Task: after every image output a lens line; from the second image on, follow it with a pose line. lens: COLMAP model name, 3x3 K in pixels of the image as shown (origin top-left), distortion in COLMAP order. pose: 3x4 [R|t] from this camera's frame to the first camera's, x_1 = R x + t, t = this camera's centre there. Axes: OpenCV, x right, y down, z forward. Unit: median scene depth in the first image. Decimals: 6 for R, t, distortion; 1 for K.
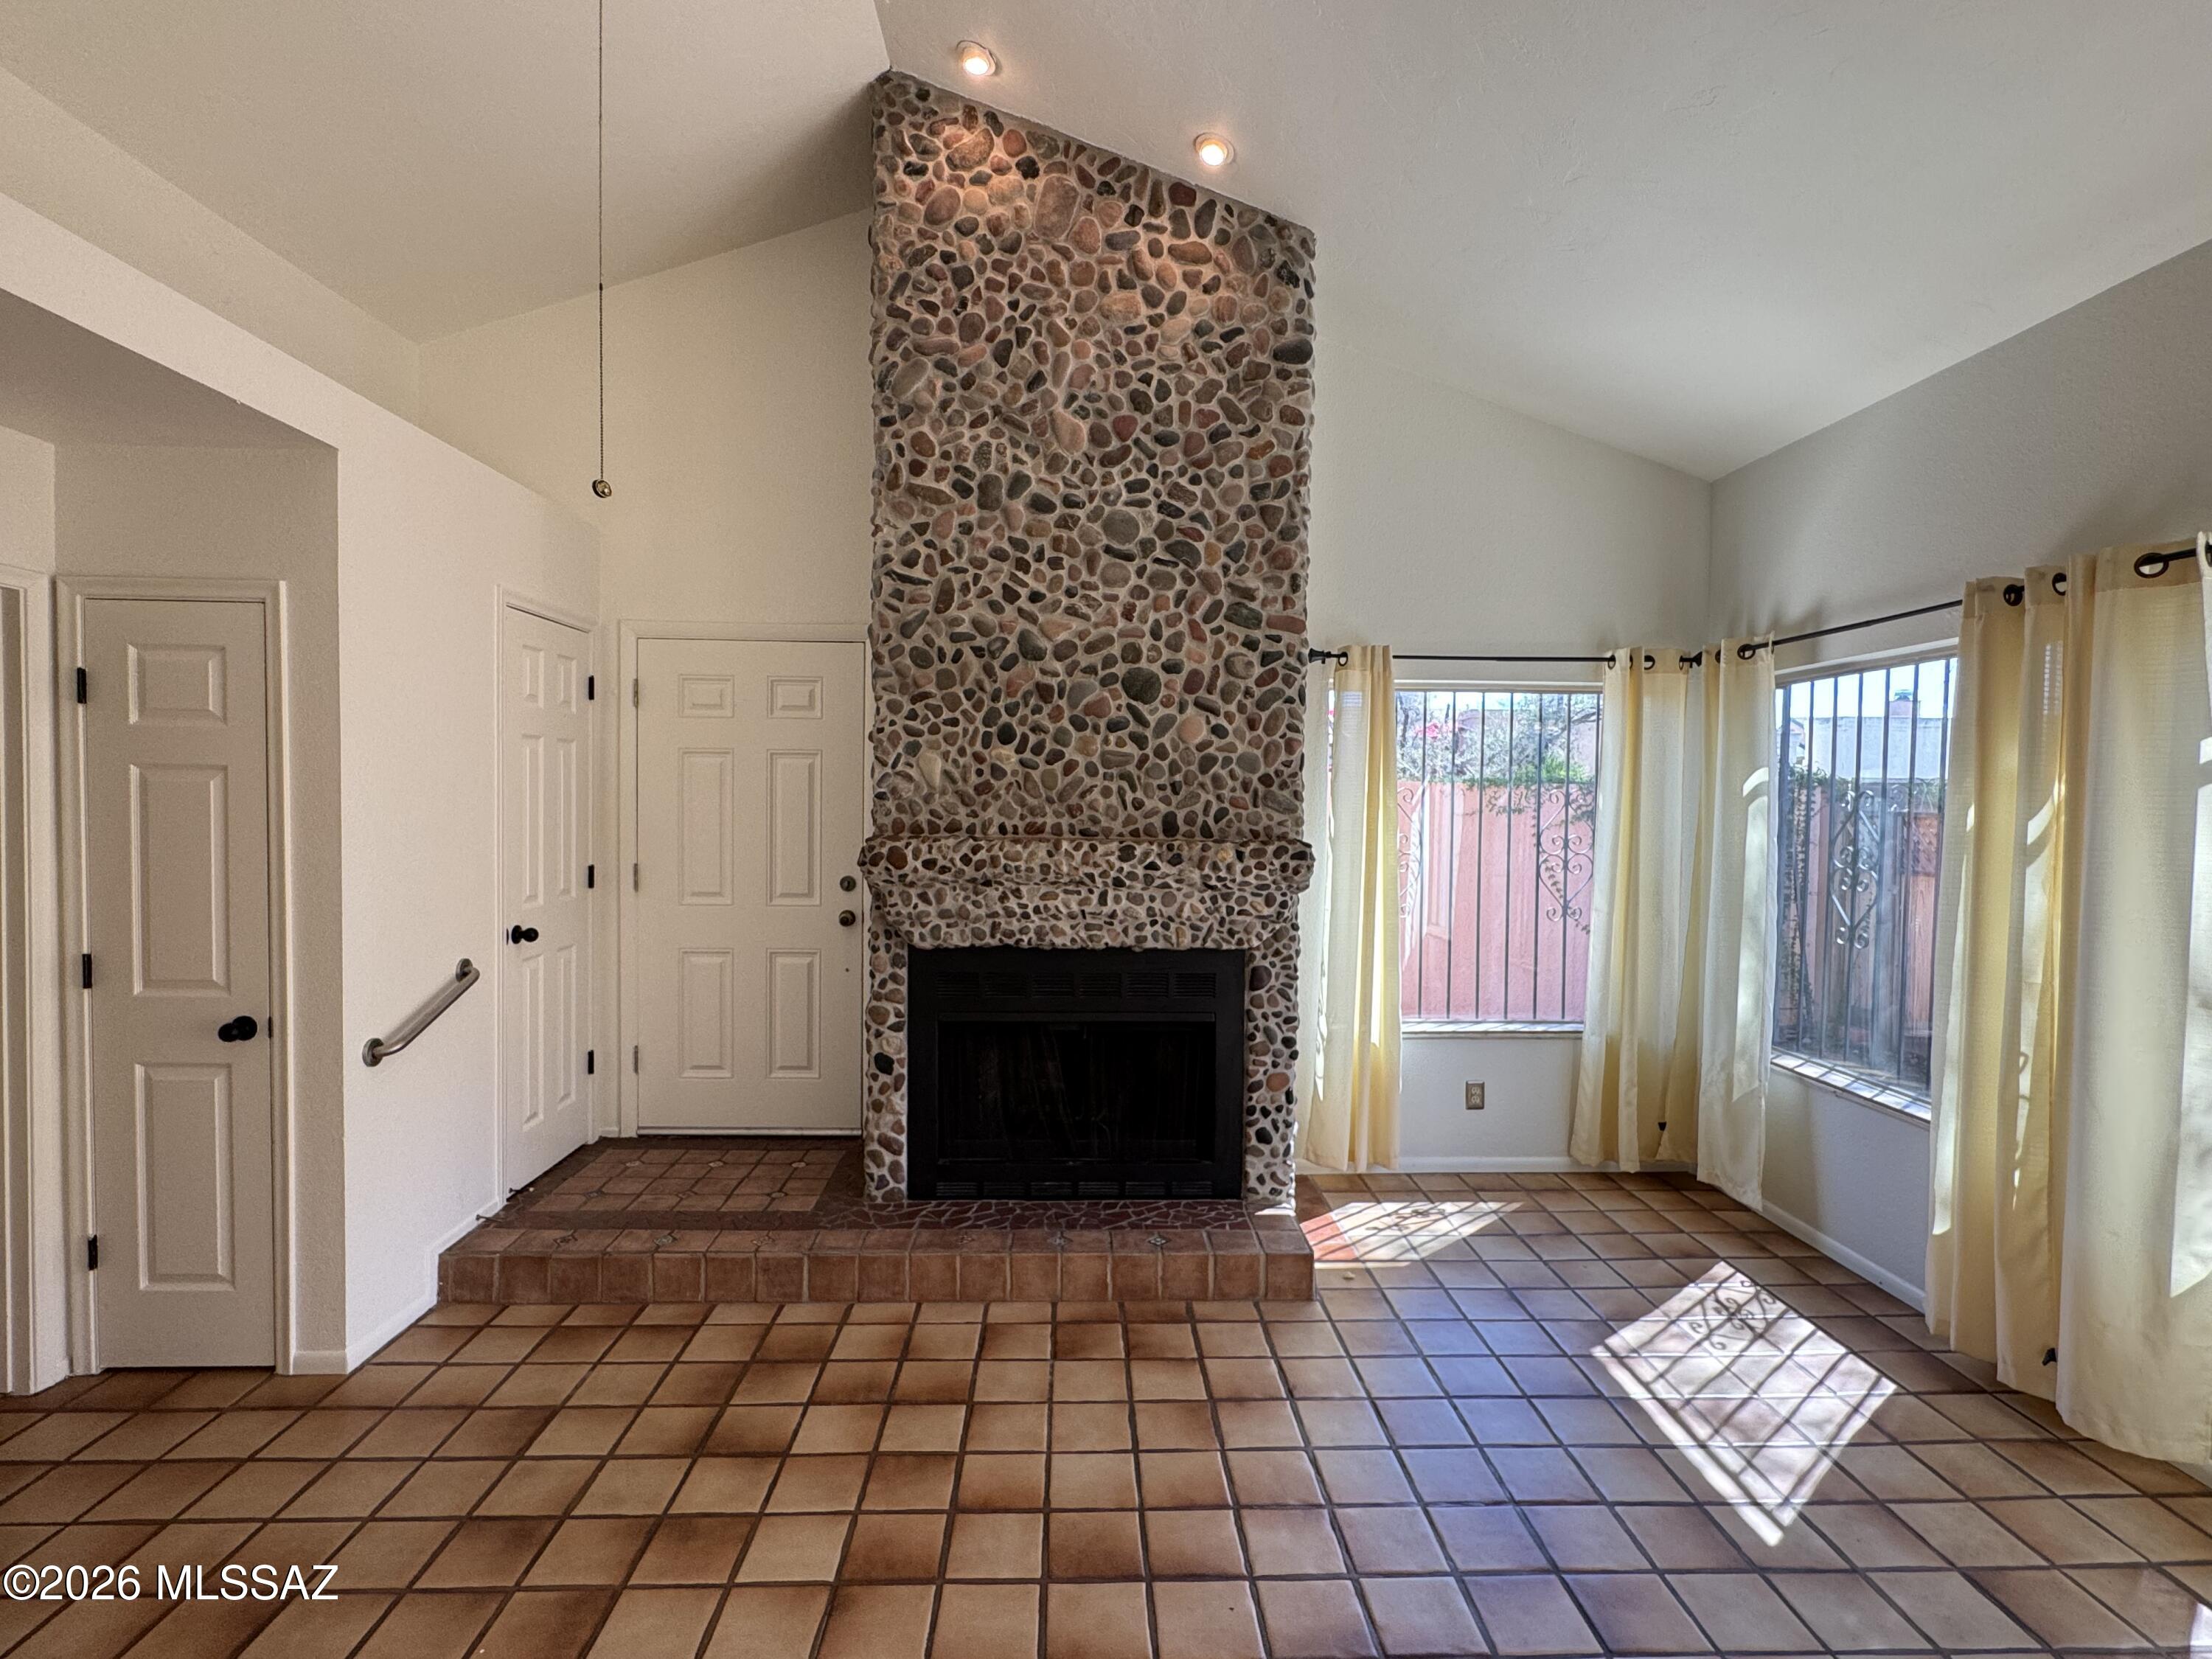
lens RADIAL K [[1056.2, 0, 1106.0], [0, 1056.2, 829.5], [0, 0, 1]] dist [-0.001598, -0.000320]
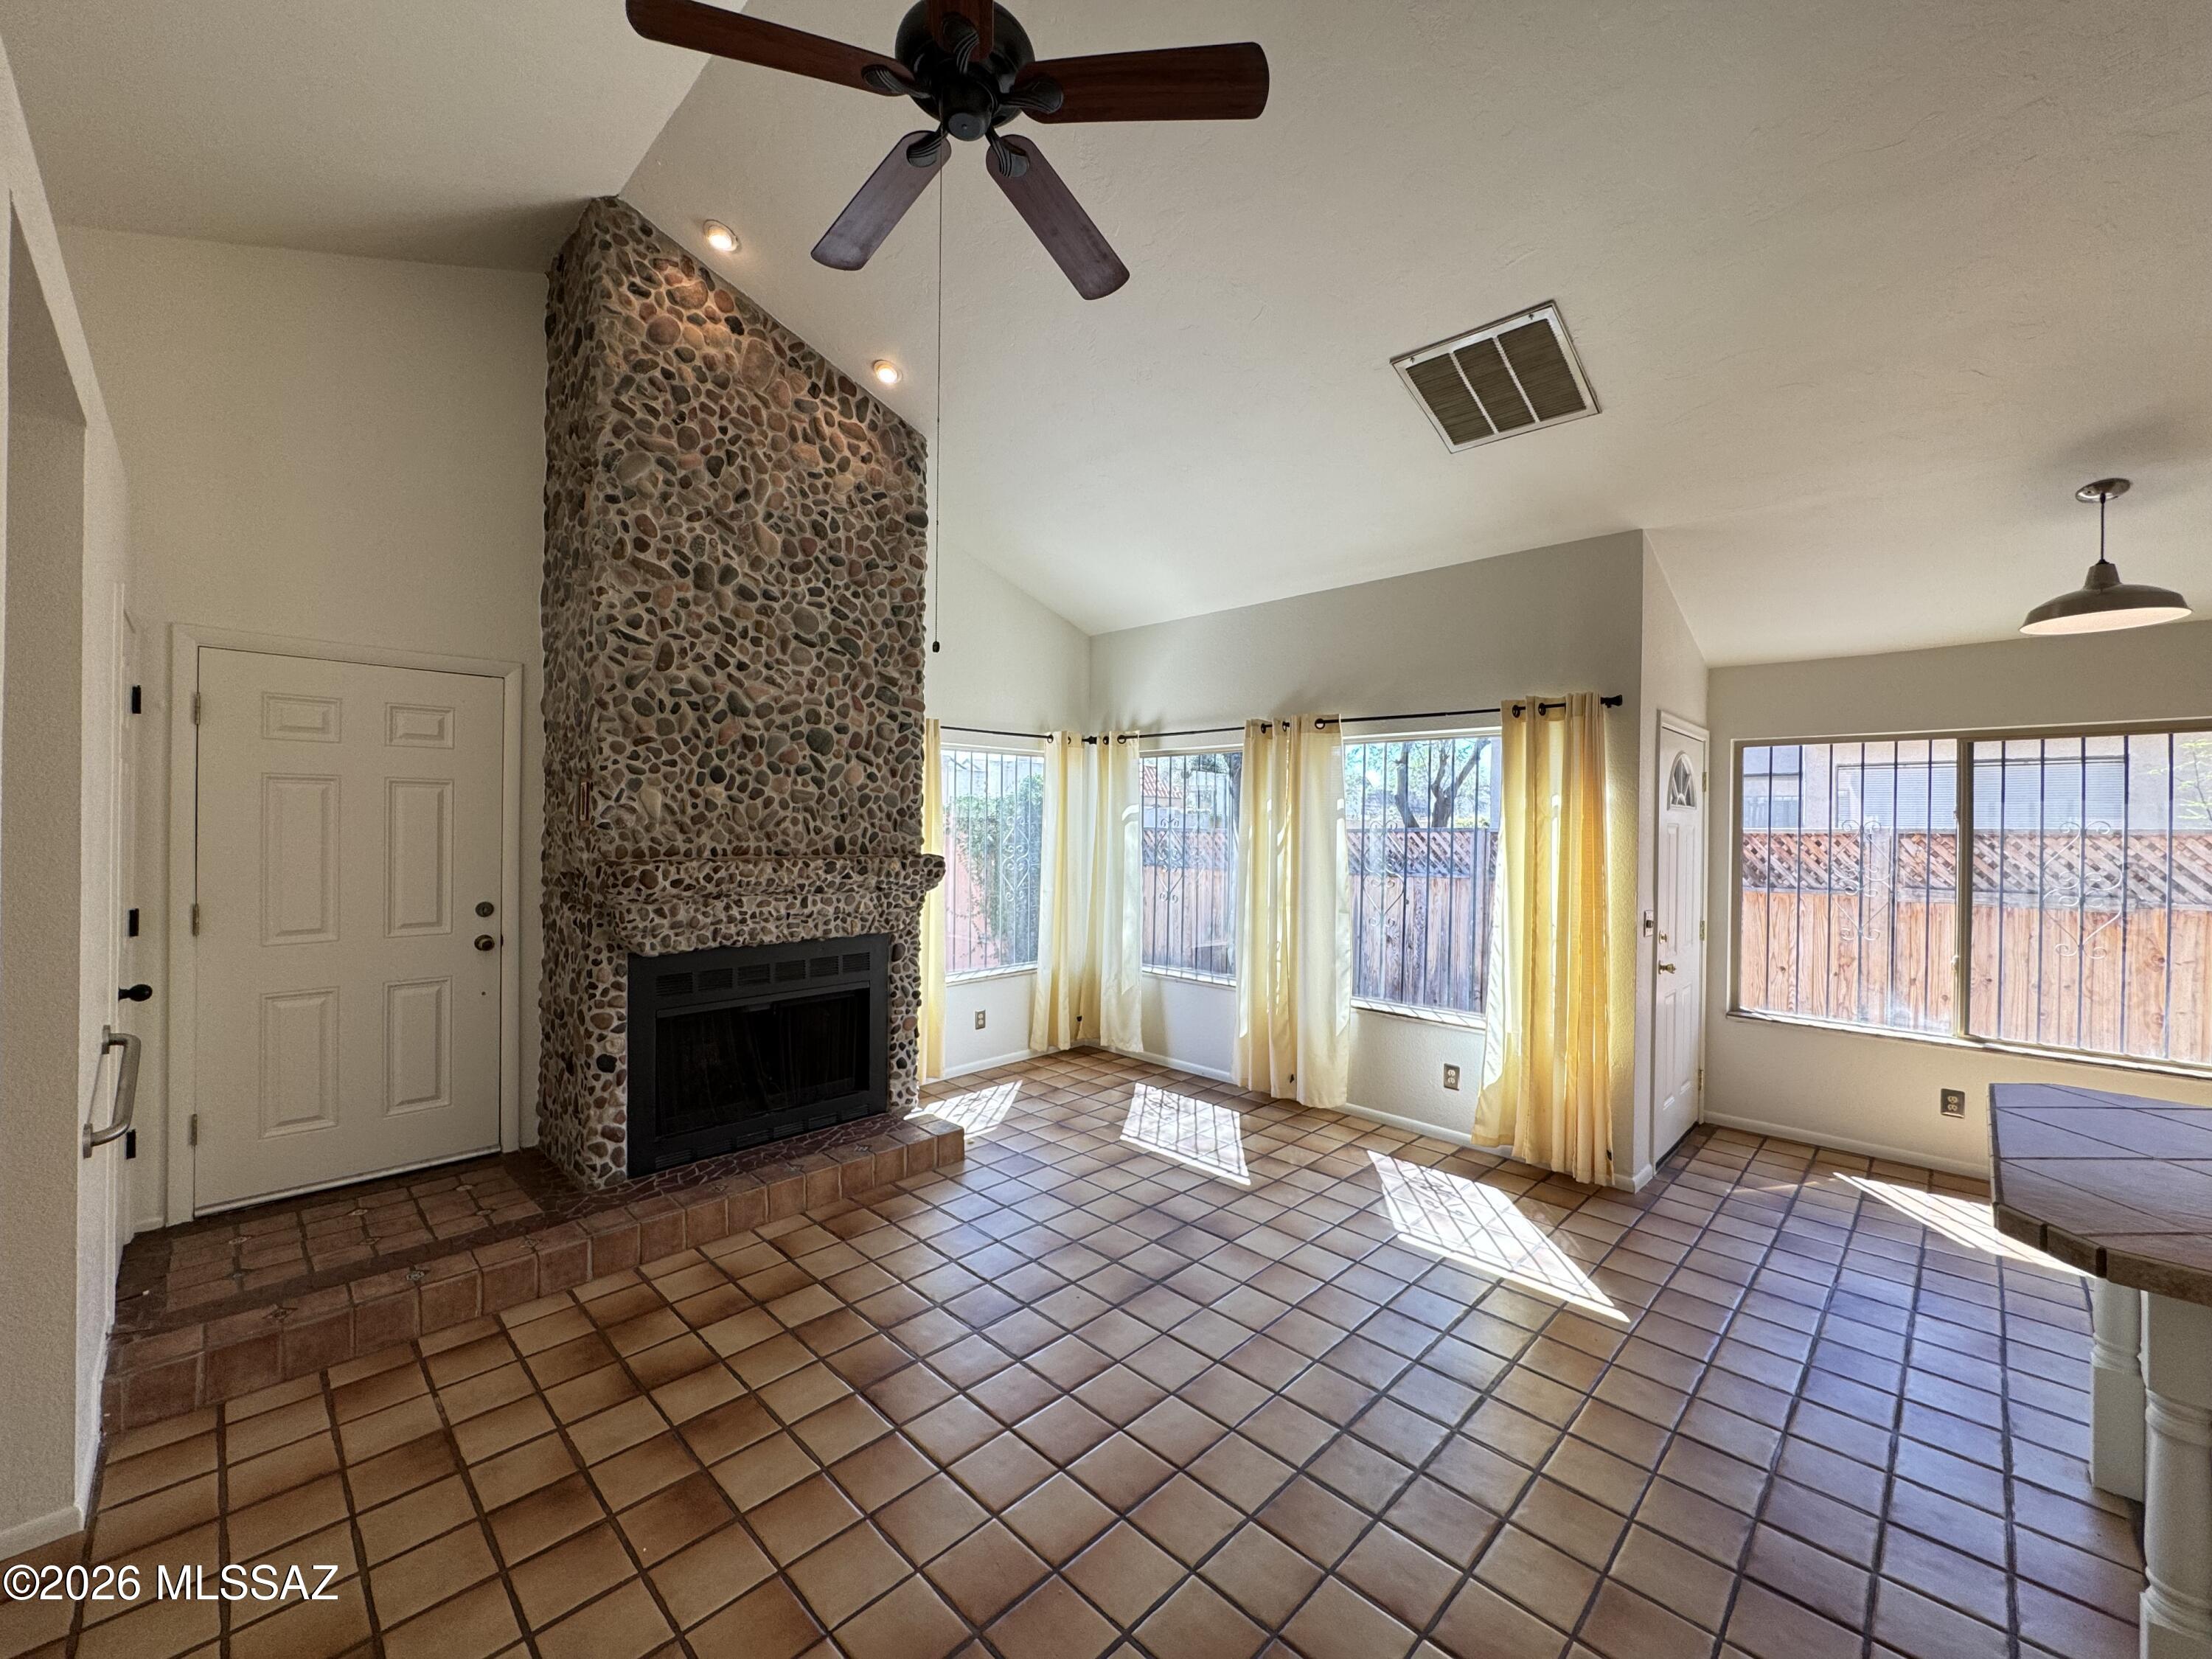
lens RADIAL K [[885.7, 0, 1106.0], [0, 885.7, 829.5], [0, 0, 1]] dist [0.000048, 0.000297]
pose [[0.724610, -0.011399, 0.689065, -0.480562], [0.020105, 0.999787, -0.004603, -0.012916], [-0.688866, 0.017189, 0.724685, -0.057232]]
